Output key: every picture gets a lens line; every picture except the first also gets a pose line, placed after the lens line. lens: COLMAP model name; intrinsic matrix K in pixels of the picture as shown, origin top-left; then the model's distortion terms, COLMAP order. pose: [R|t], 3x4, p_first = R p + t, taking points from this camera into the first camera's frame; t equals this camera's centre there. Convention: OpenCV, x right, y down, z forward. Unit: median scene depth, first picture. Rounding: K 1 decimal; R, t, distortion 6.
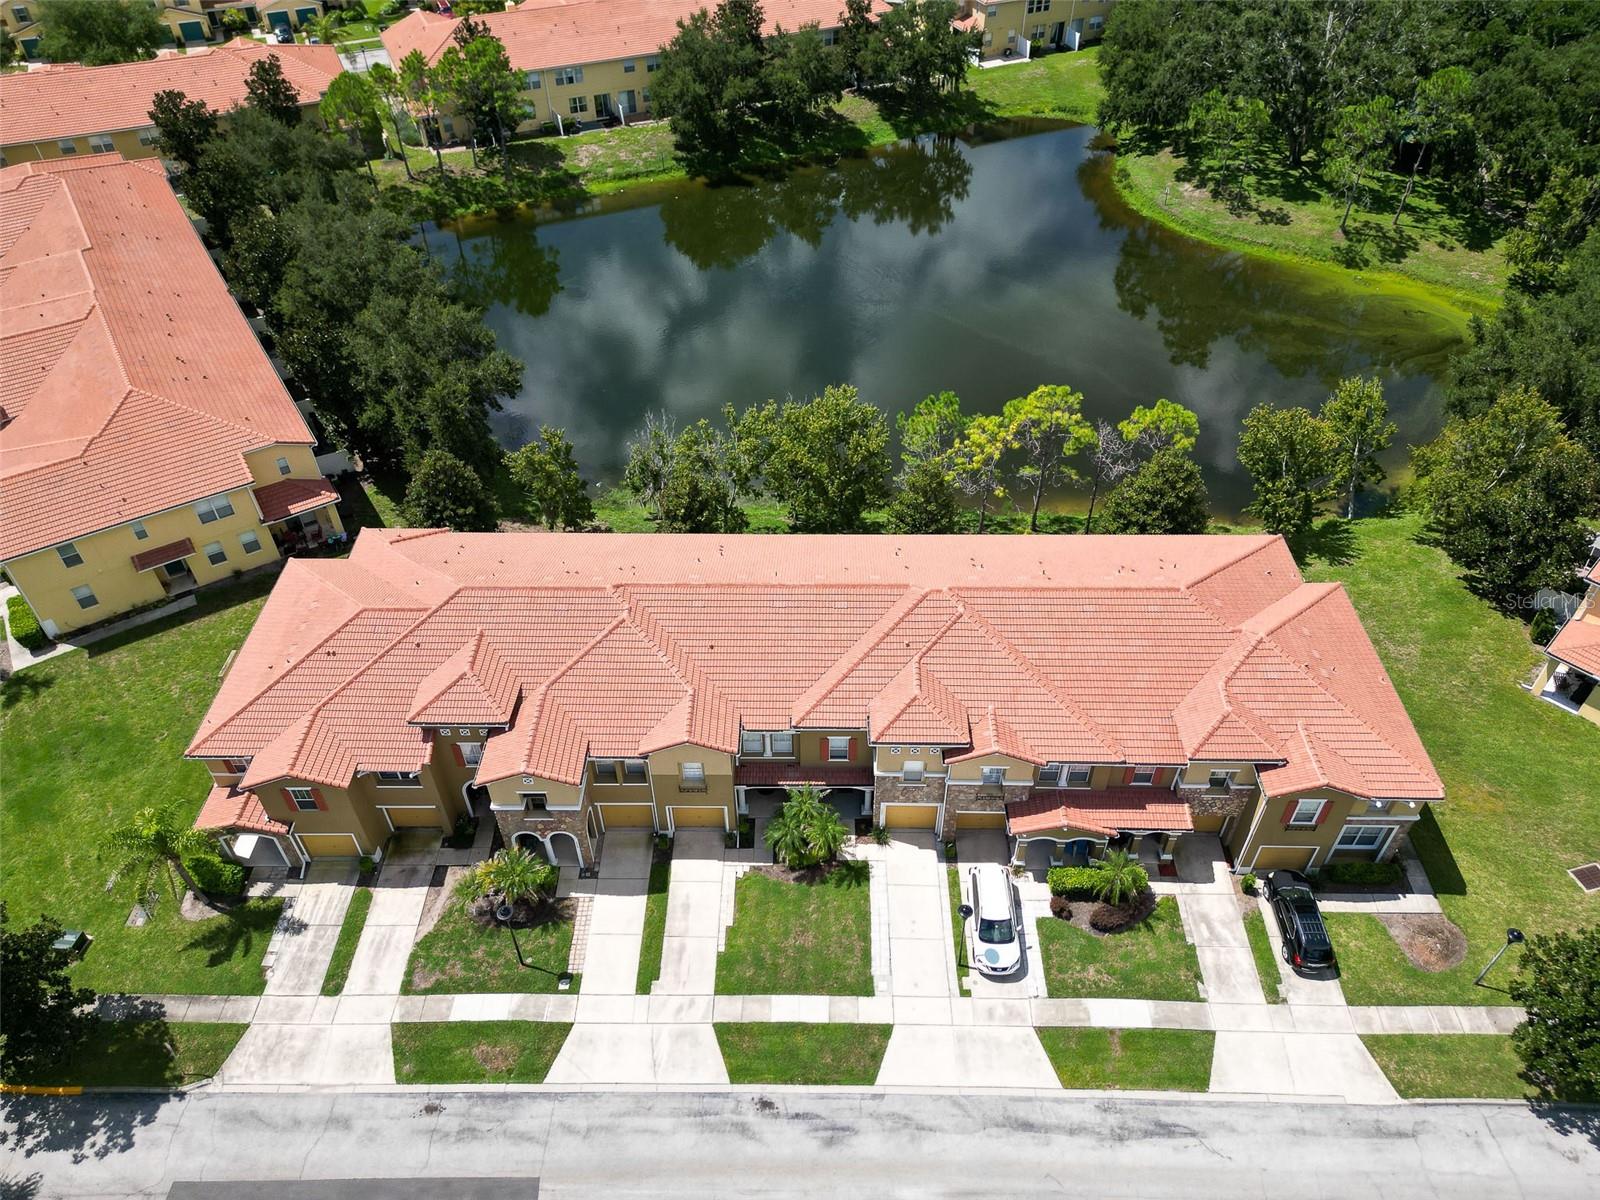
lens RADIAL K [[1115.1, 0, 800.0], [0, 1115.1, 600.0], [0, 0, 1]] dist [0.069296, -0.069322]
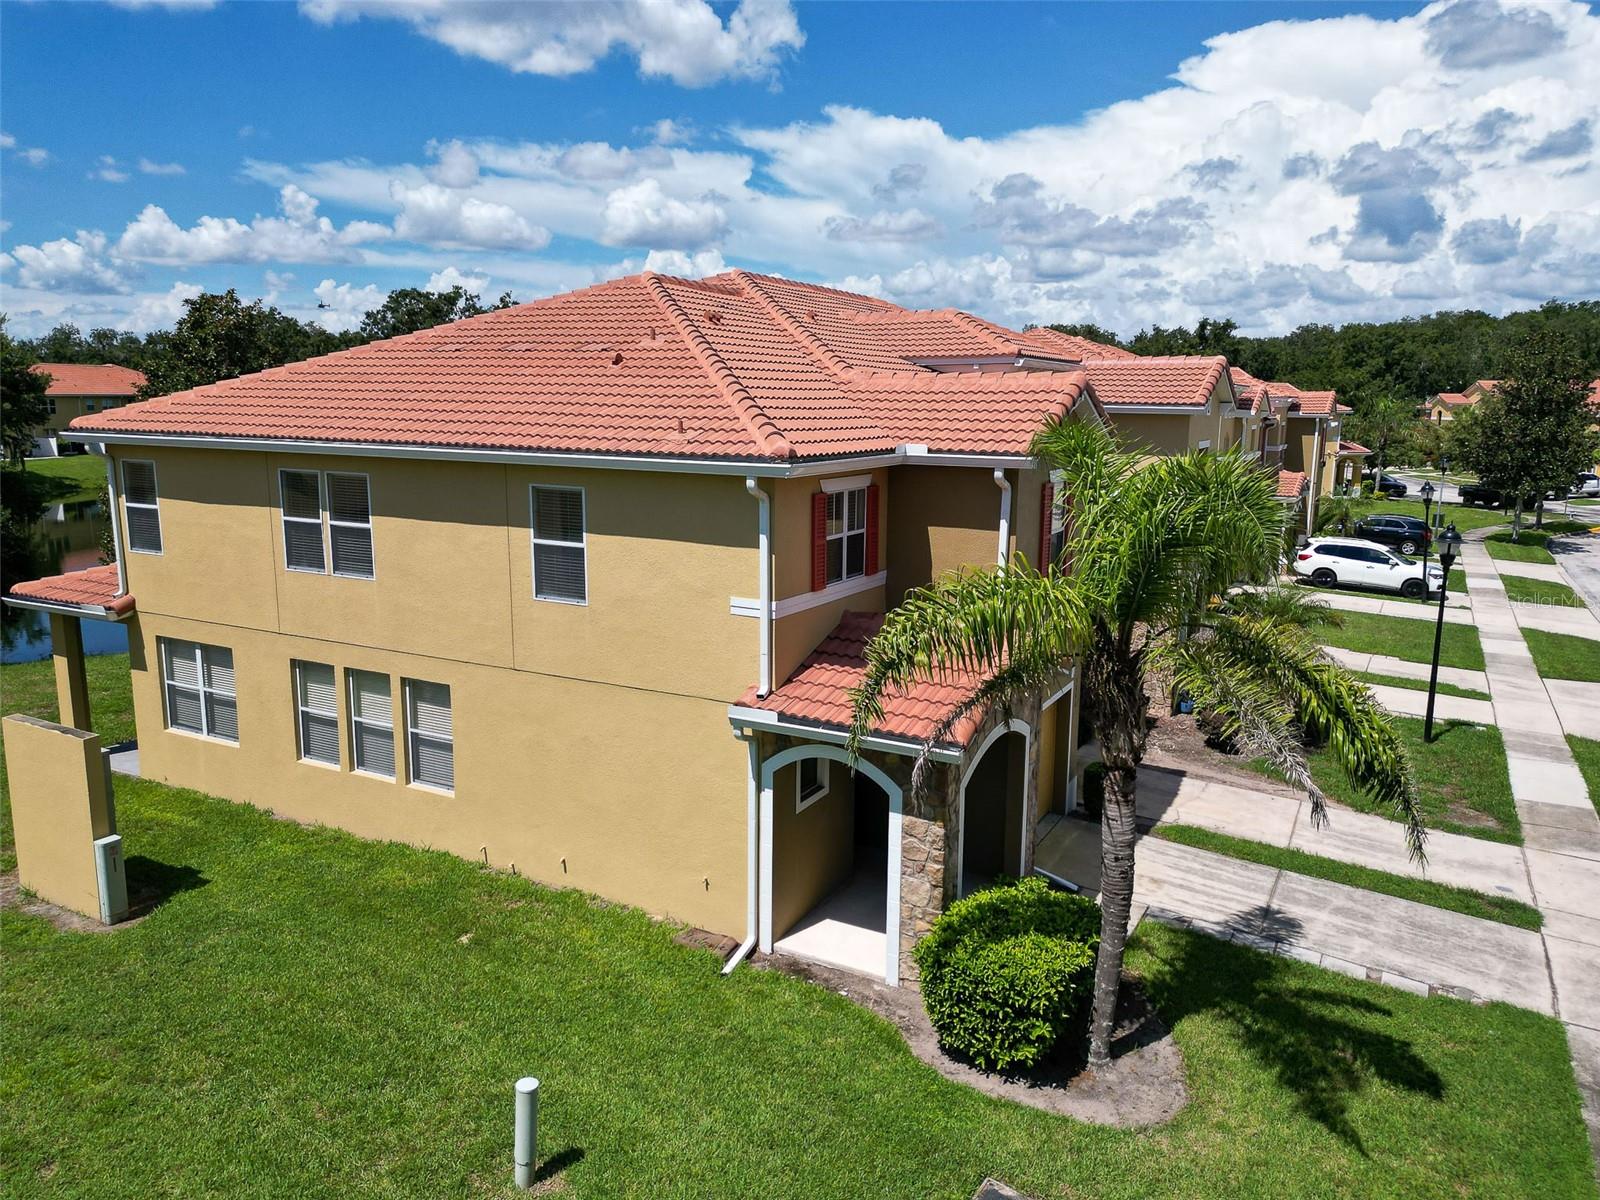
lens RADIAL K [[1115.1, 0, 800.0], [0, 1115.1, 600.0], [0, 0, 1]] dist [0.069296, -0.069322]
pose [[0.473736, -0.150775, 0.867664, -0.733034], [0.597831, 0.778504, -0.191129, 0.203971], [-0.646662, 0.609261, 0.458943, 0.879790]]
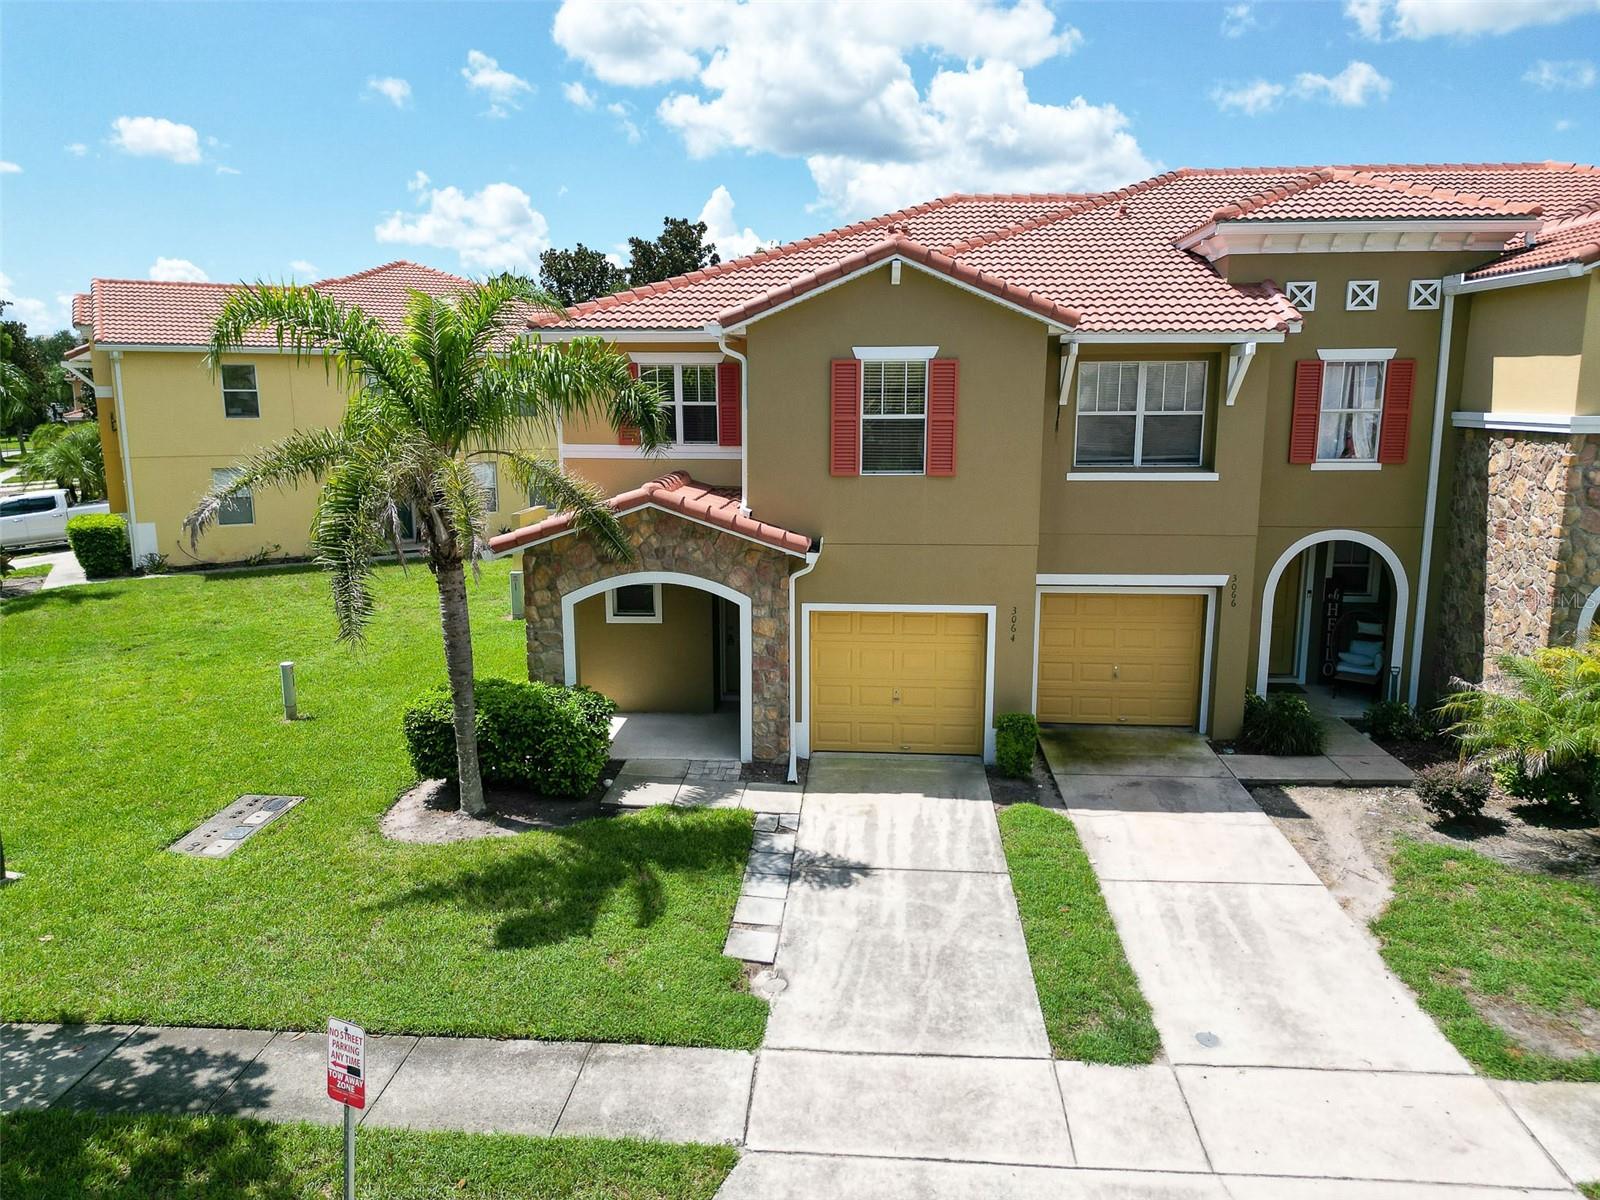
lens RADIAL K [[1115.1, 0, 800.0], [0, 1115.1, 600.0], [0, 0, 1]] dist [0.069296, -0.069322]
pose [[0.998627, 0.008757, -0.051653, -0.432677], [-0.035344, 0.840388, -0.540832, 0.366793], [0.038672, 0.541915, 0.839543, 0.750094]]
